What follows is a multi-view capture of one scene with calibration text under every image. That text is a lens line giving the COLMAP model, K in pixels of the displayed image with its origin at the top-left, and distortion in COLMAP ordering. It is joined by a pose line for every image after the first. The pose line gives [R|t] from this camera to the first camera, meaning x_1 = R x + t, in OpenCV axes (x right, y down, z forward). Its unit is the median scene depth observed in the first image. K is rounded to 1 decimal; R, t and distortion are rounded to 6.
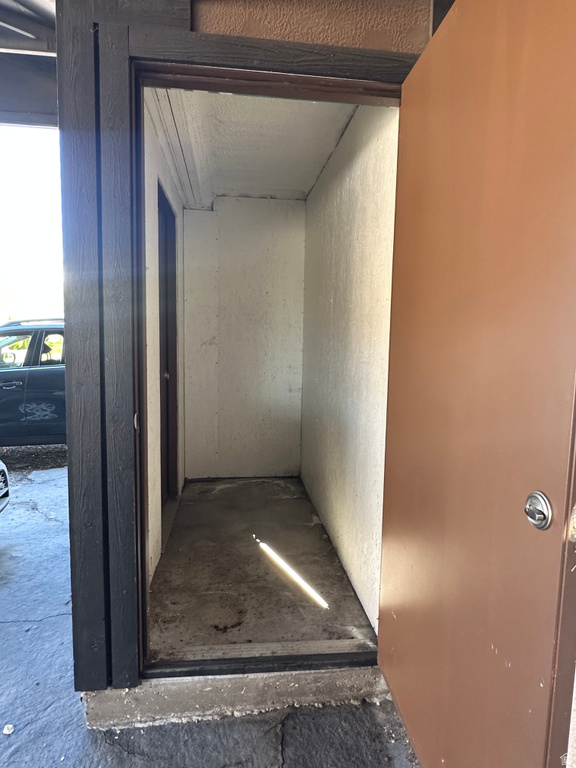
lens RADIAL K [[477.2, 0, 288.1], [0, 477.2, 384.1], [0, 0, 1]] dist [-0.004952, 0.002686]
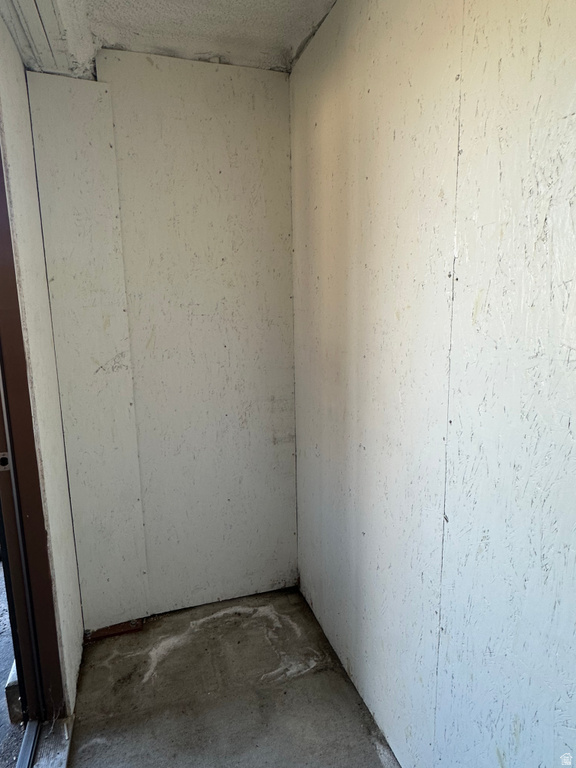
lens RADIAL K [[477.2, 0, 288.1], [0, 477.2, 386.0], [0, 0, 1]] dist [-0.004952, 0.002686]
pose [[0.982060, -0.064984, 0.177019, -0.076548], [0.049911, 0.994842, 0.088313, -0.100481], [-0.181844, -0.077894, 0.980237, 0.490188]]
